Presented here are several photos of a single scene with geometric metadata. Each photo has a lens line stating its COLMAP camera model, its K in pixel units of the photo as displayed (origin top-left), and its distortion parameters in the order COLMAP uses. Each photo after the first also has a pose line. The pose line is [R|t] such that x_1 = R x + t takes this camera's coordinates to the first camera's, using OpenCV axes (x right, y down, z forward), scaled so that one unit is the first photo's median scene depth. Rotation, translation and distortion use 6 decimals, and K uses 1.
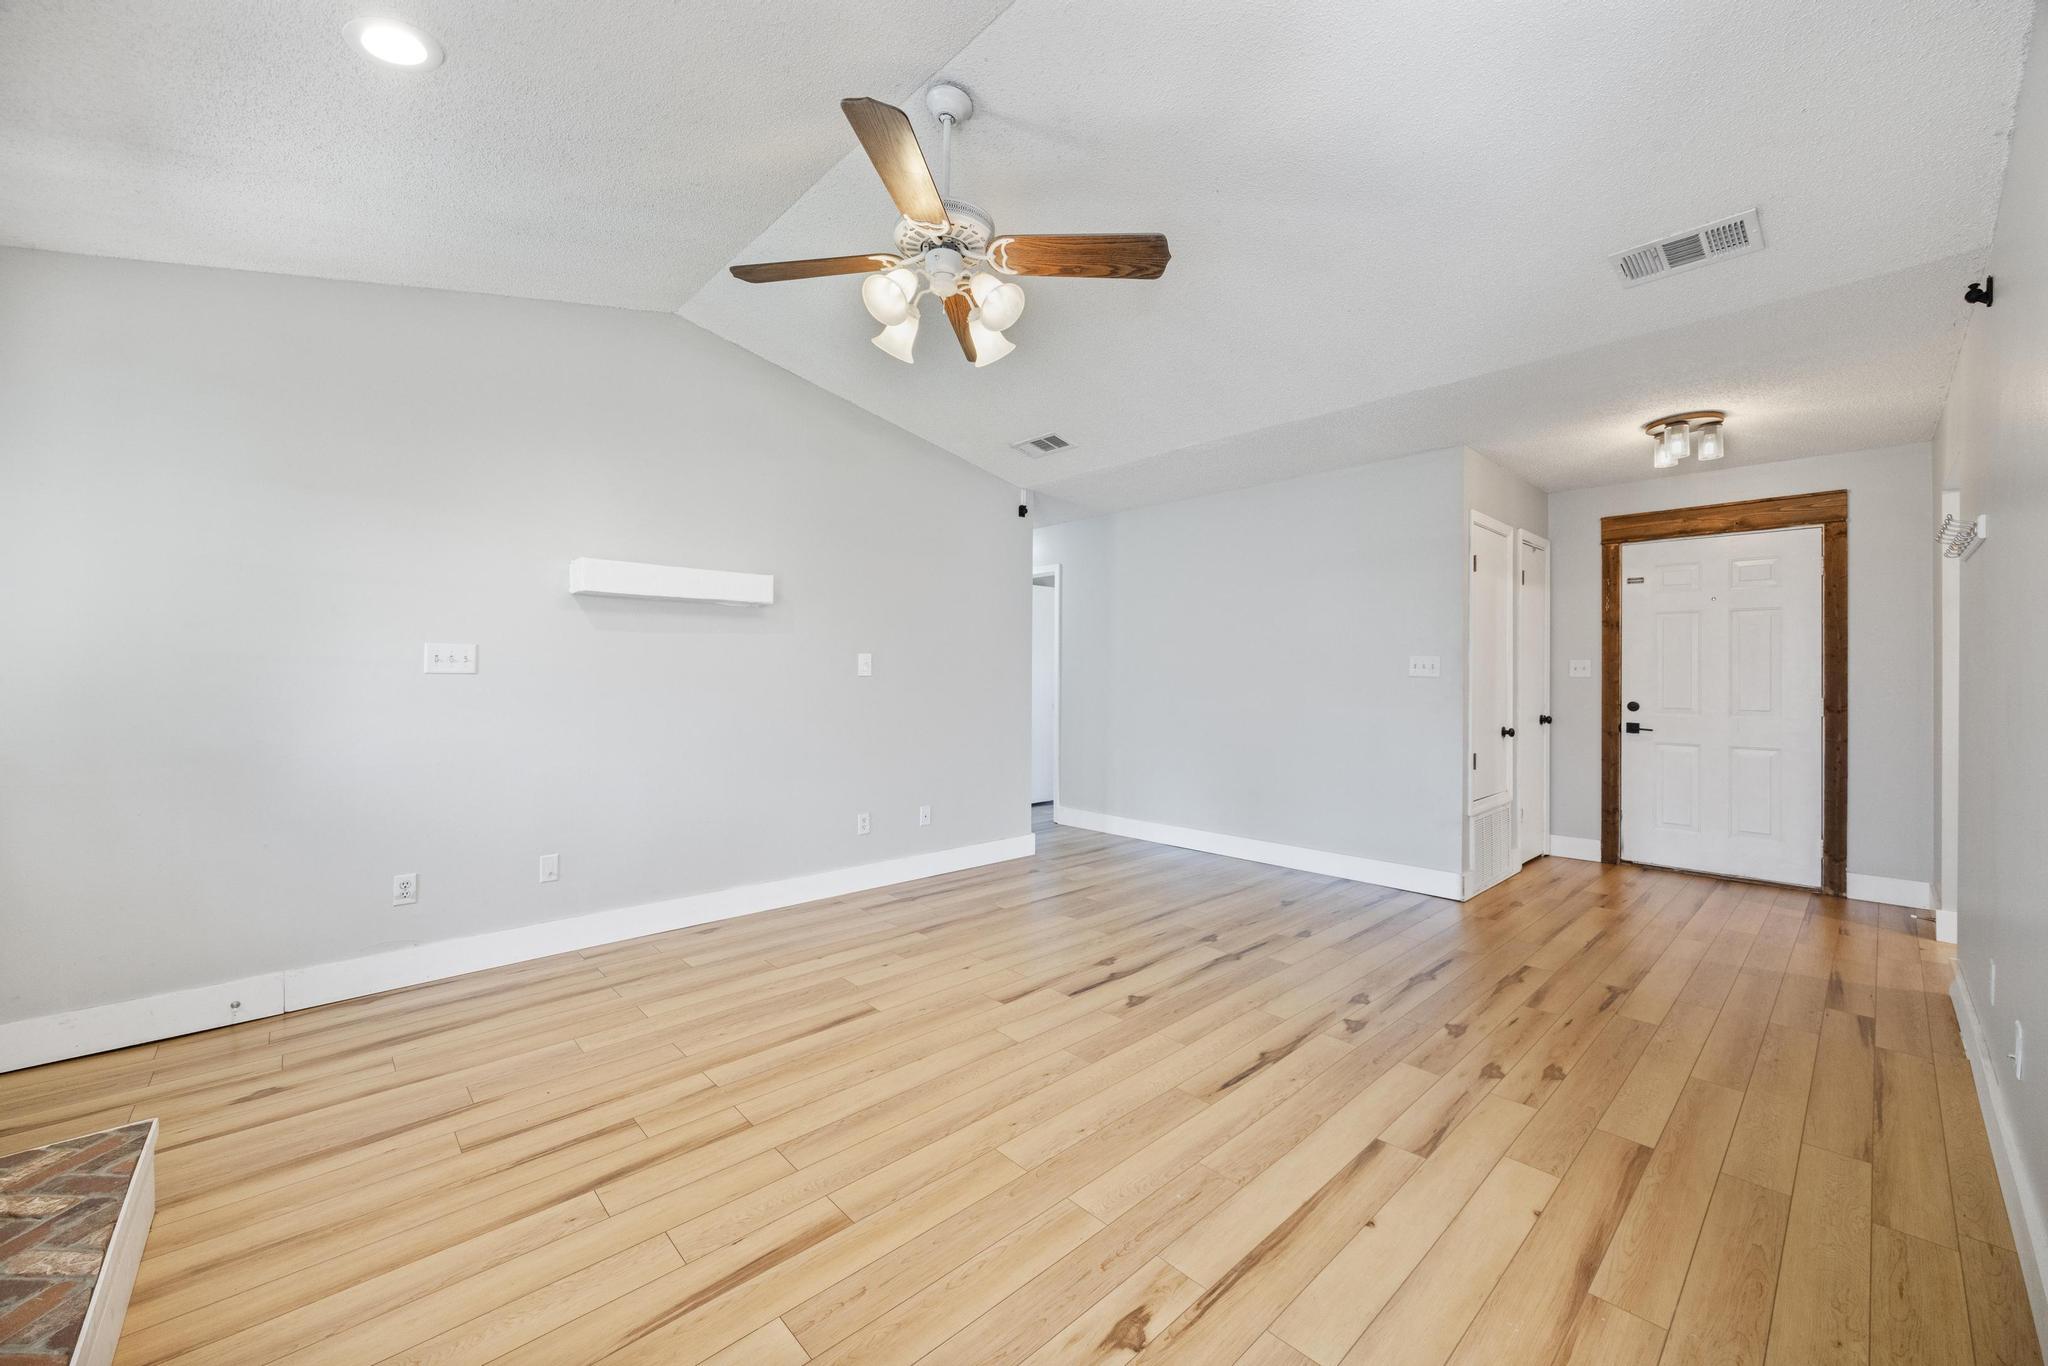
lens RADIAL K [[785.6, 0, 1042.8], [0, 785.6, 679.9], [0, 0, 1]] dist [-0.000865, -0.000508]
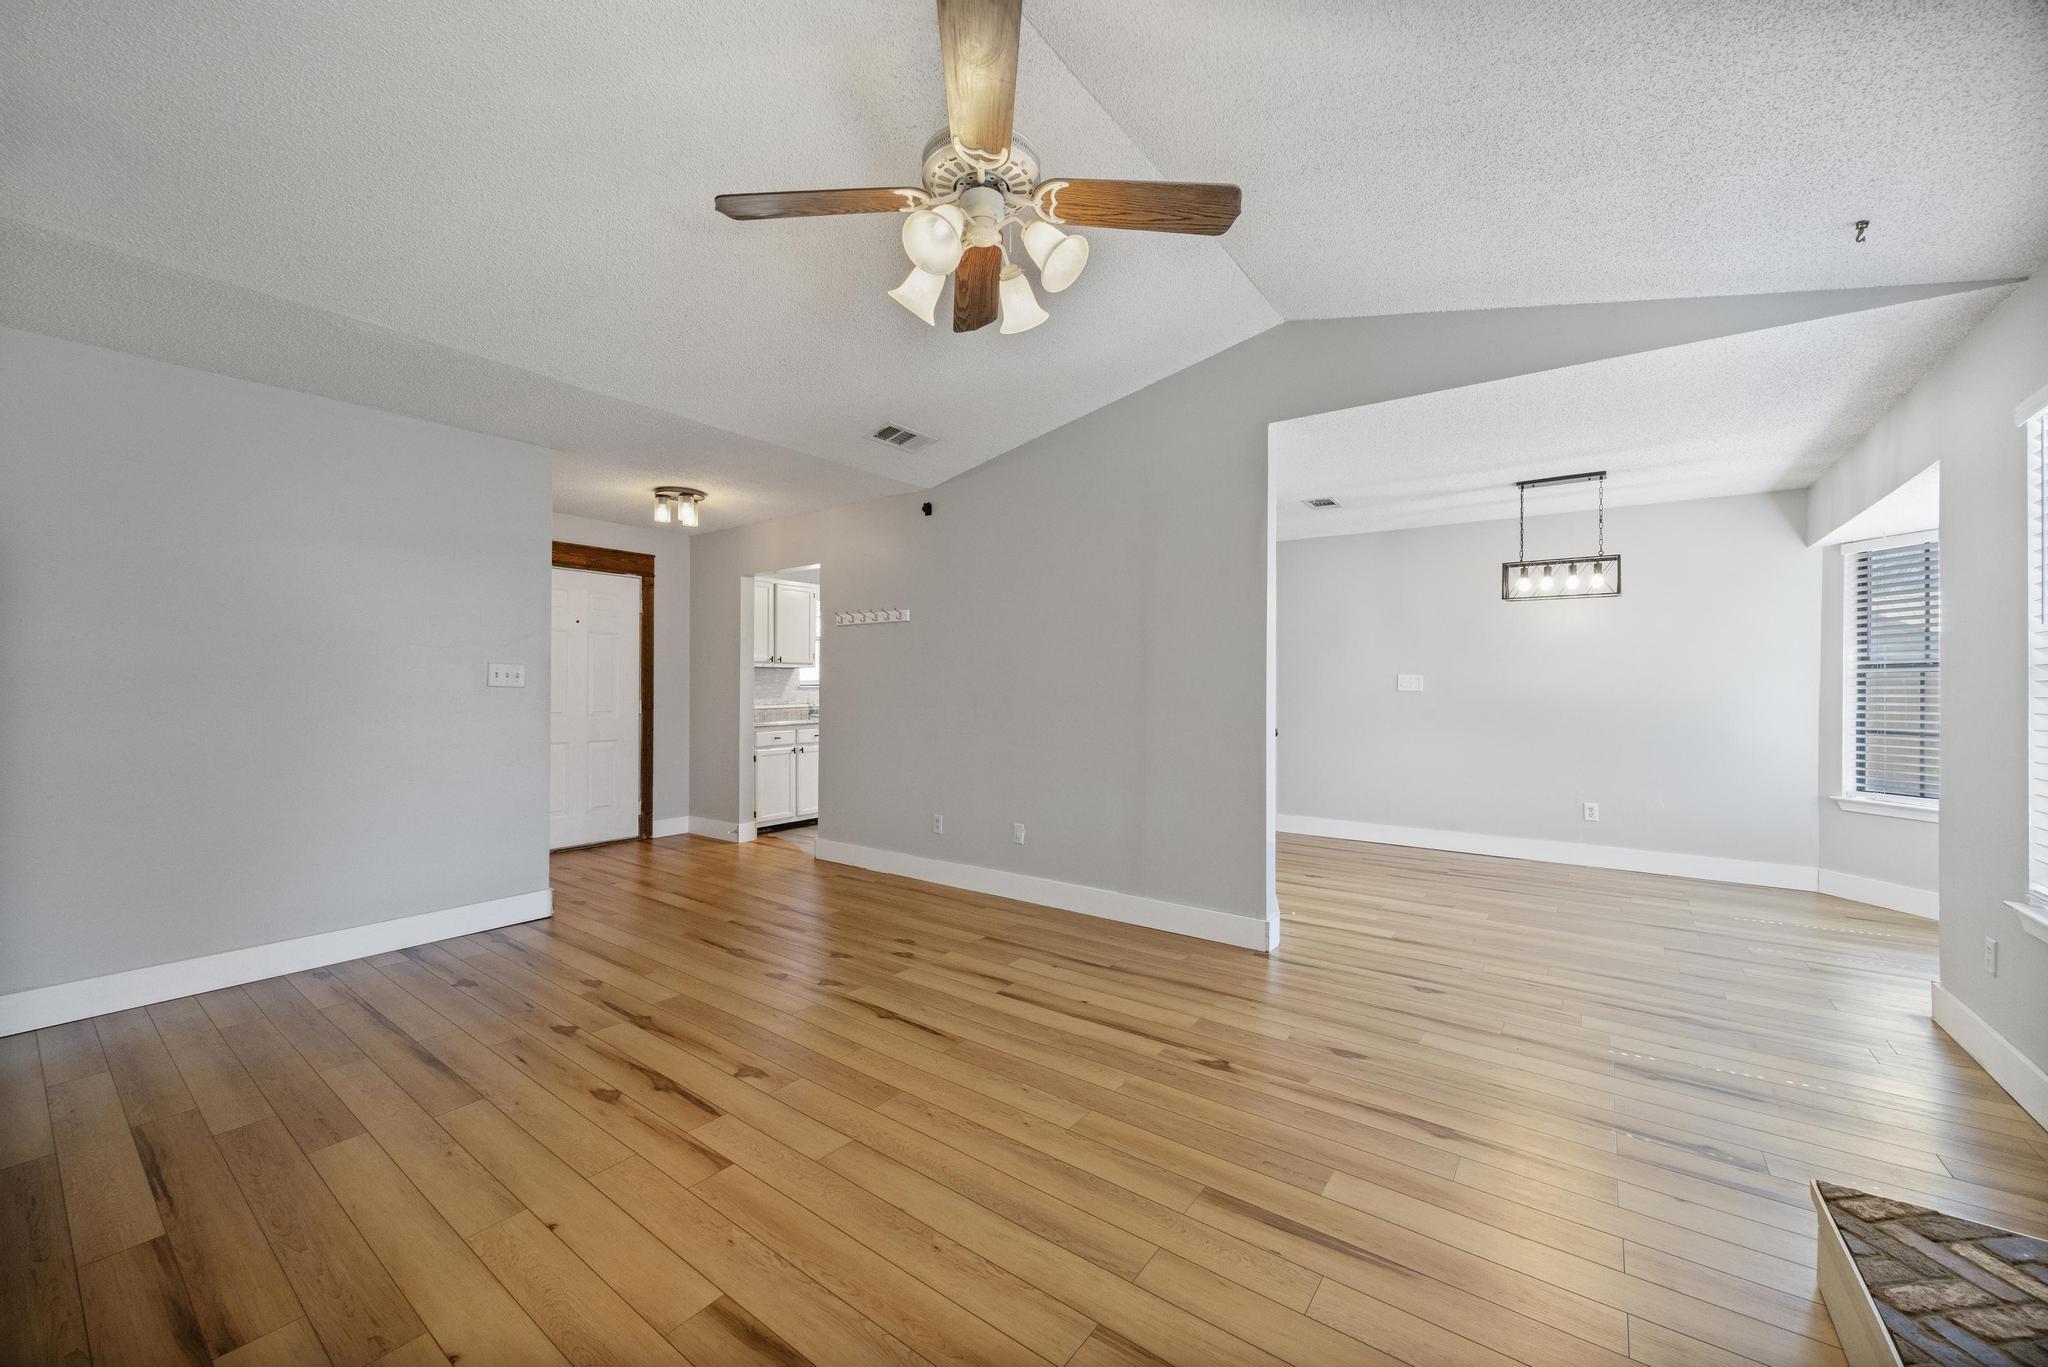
lens RADIAL K [[785.6, 0, 1021.8], [0, 785.6, 681.1], [0, 0, 1]] dist [-0.000865, -0.000508]
pose [[-0.171537, 0.002718, 0.985174, -0.610555], [0.002623, 0.999994, -0.002302, -0.007218], [-0.985174, 0.002189, -0.171543, 0.685758]]
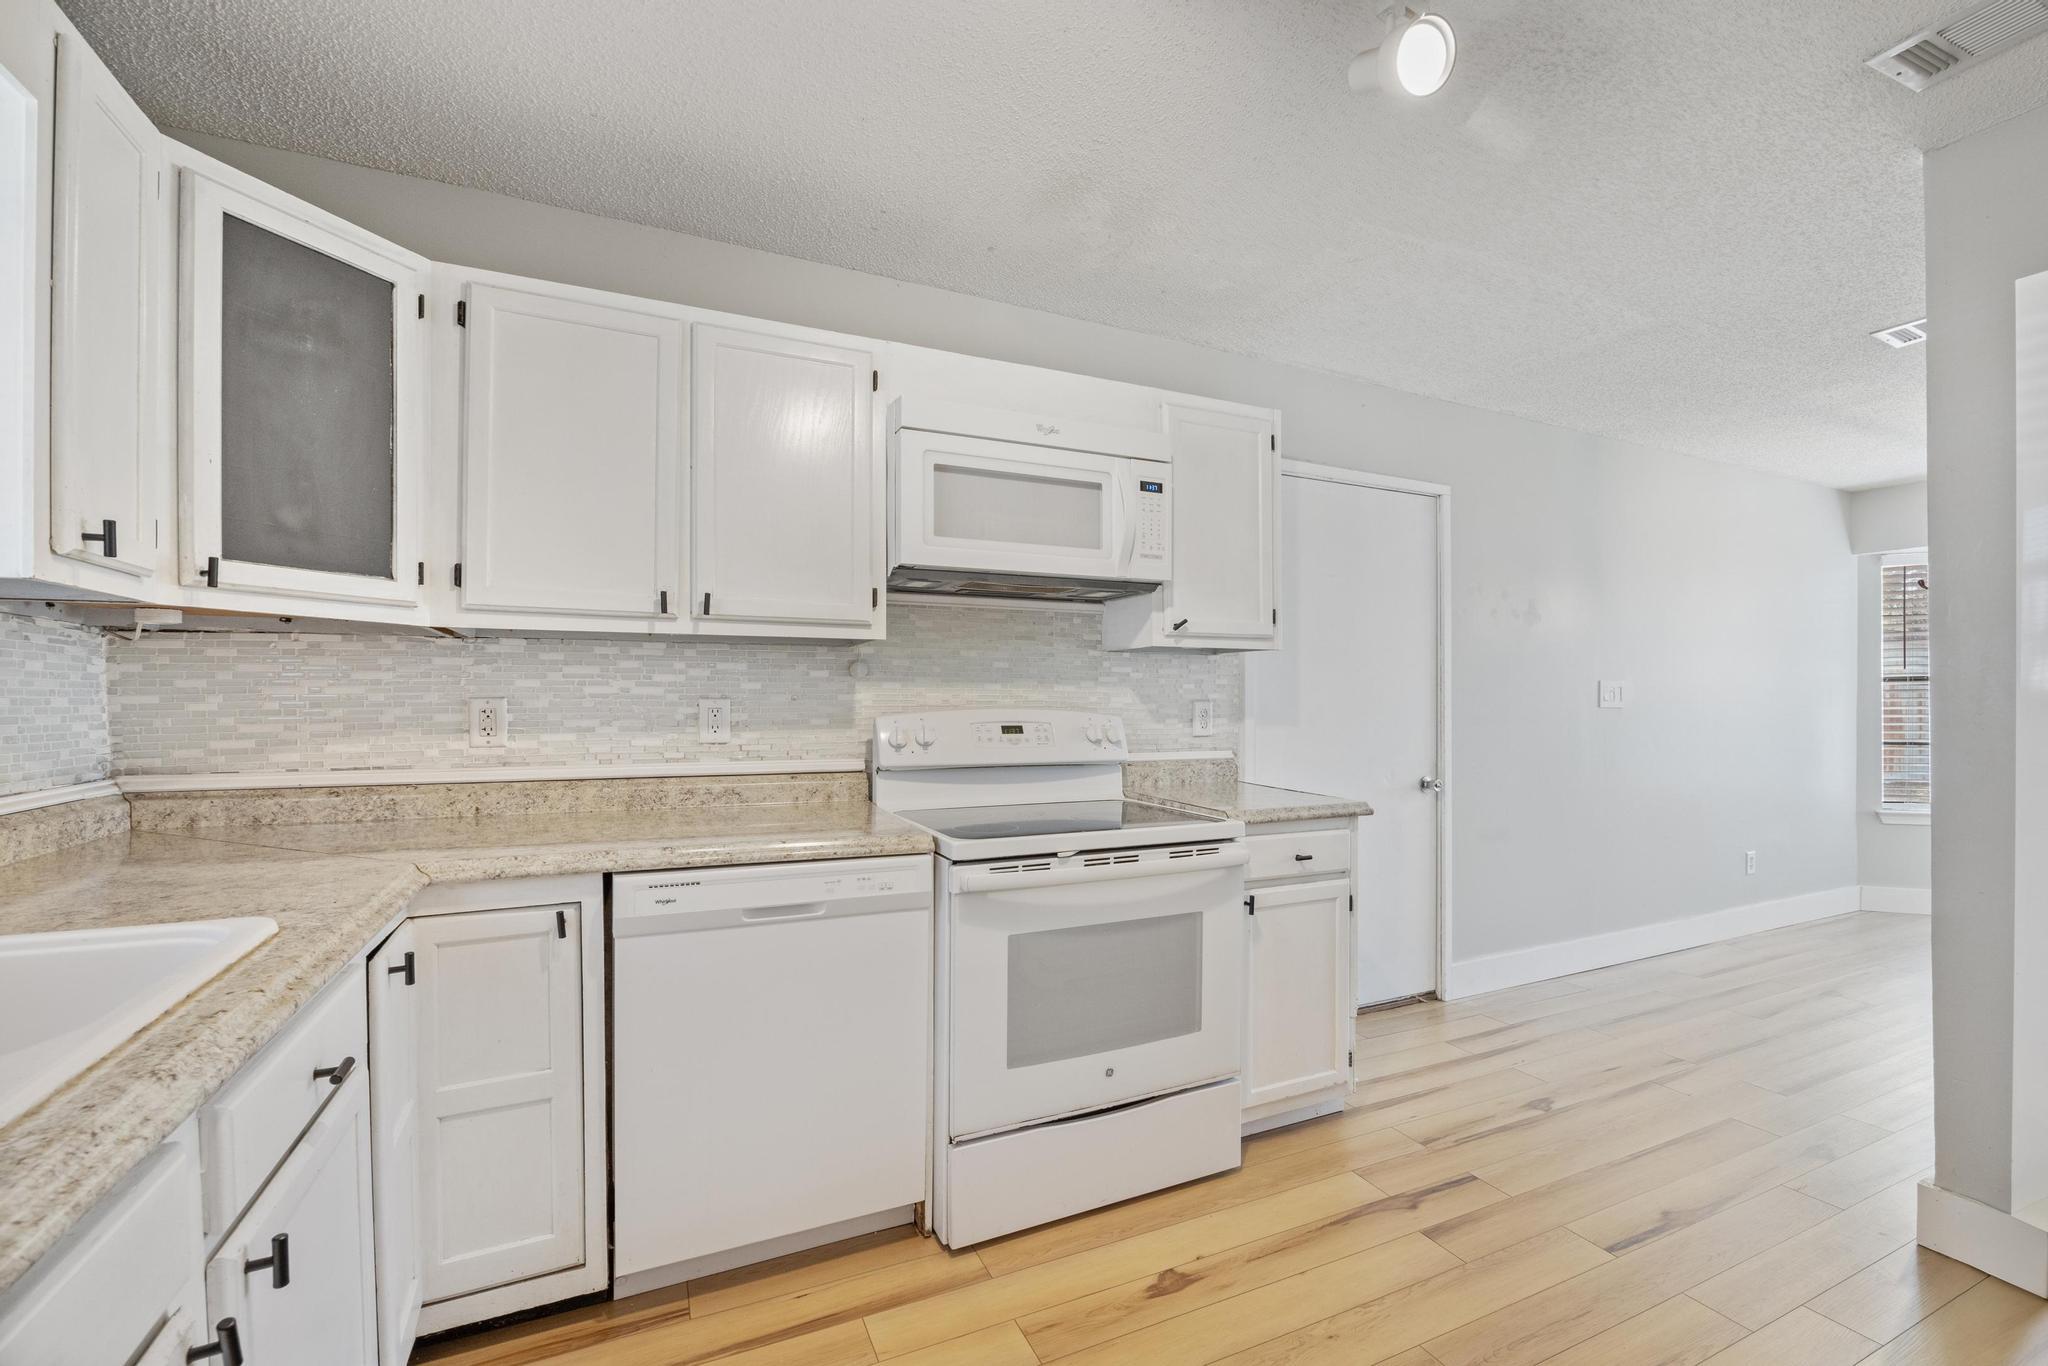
lens RADIAL K [[856.4, 0, 1050.7], [0, 856.4, 703.9], [0, 0, 1]] dist [-0.014625, -0.000309]
pose [[-0.945277, -0.004111, 0.326244, 1.170289], [-0.000744, 0.999945, 0.010446, -0.004118], [-0.326269, 0.009631, -0.945228, 0.812051]]
